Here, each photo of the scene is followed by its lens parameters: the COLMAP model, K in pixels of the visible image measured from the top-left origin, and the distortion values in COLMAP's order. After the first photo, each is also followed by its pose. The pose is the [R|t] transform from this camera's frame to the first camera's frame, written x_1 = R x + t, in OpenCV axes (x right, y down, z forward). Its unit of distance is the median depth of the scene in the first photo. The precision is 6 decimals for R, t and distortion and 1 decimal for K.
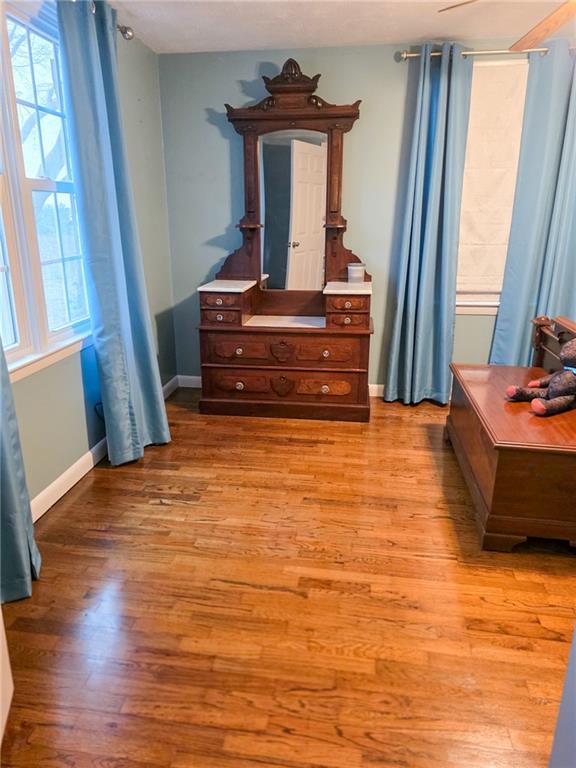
lens RADIAL K [[522.1, 0, 288.0], [0, 522.1, 384.0], [0, 0, 1]] dist [-0.000331, -0.000148]
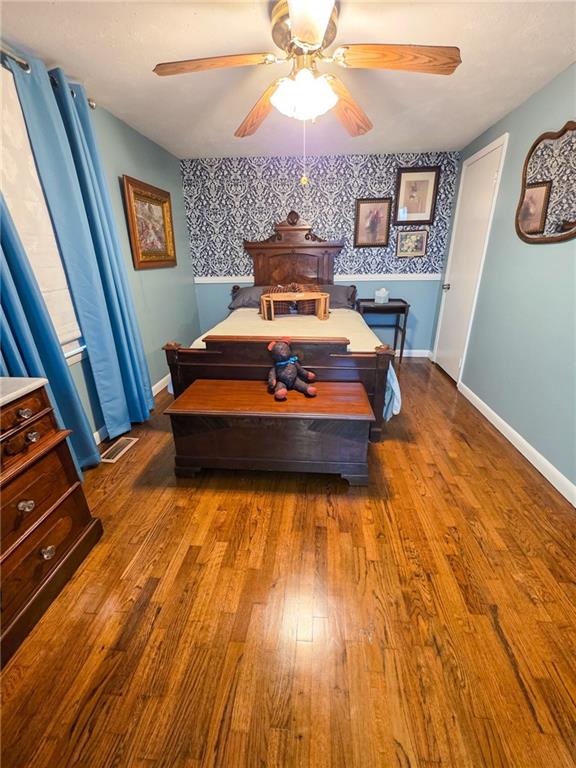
lens RADIAL K [[317.1, 0, 288.0], [0, 317.1, 384.0], [0, 0, 1]] dist [0.000183, 0.000239]
pose [[-0.047474, -0.386506, 0.921064, -0.296324], [0.320883, 0.867328, 0.380495, -0.308266], [-0.945928, 0.313617, 0.082848, 0.941002]]
